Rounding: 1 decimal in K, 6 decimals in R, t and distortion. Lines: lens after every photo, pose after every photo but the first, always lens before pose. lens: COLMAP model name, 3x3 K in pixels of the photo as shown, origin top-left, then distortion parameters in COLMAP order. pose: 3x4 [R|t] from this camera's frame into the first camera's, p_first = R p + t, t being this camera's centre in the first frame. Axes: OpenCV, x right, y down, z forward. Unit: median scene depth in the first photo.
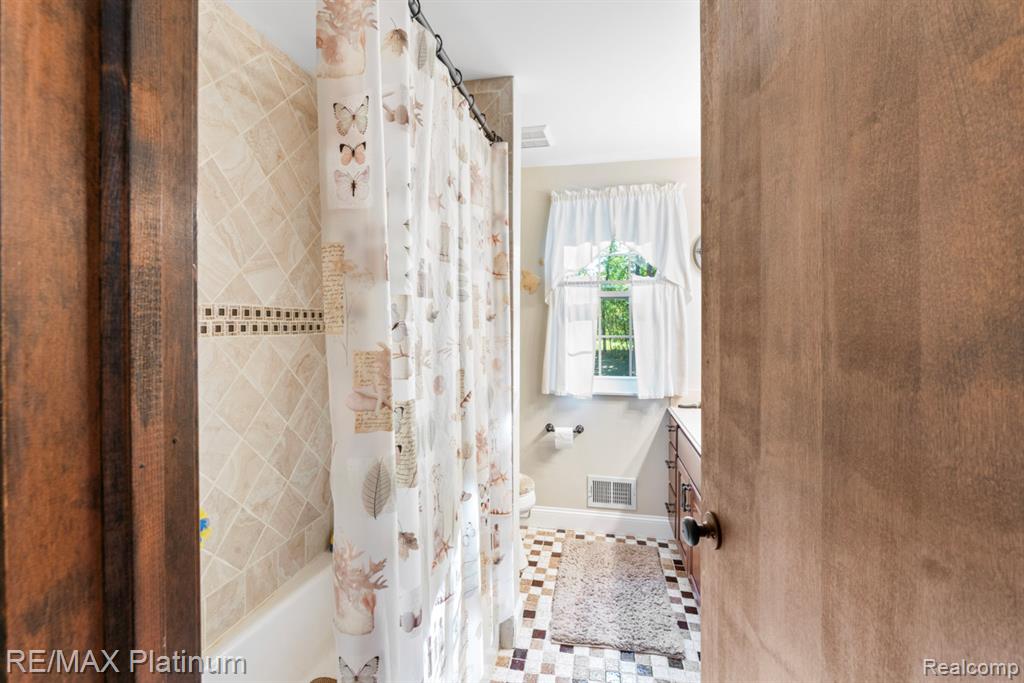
lens RADIAL K [[451.9, 0, 511.1], [0, 451.9, 331.2], [0, 0, 1]] dist [-0.006467, 0.000372]
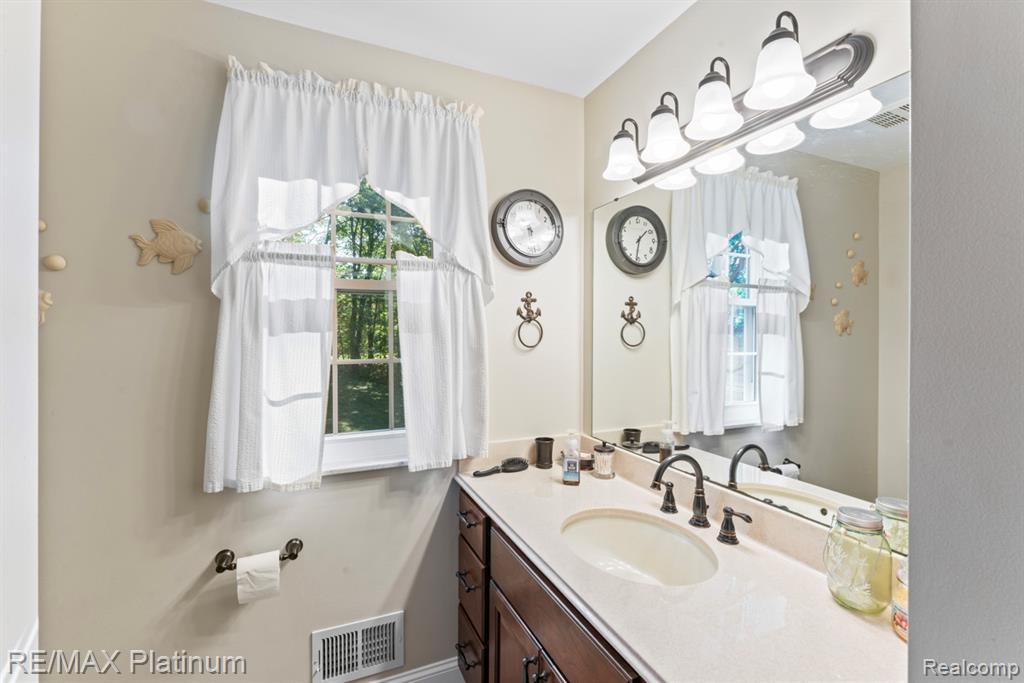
lens RADIAL K [[451.9, 0, 512.7], [0, 451.9, 328.5], [0, 0, 1]] dist [-0.006467, 0.000372]
pose [[0.811139, 0.002989, 0.584846, 0.056748], [0.012653, 0.999663, -0.022657, -0.013948], [-0.584717, 0.025778, 0.810828, 0.458707]]
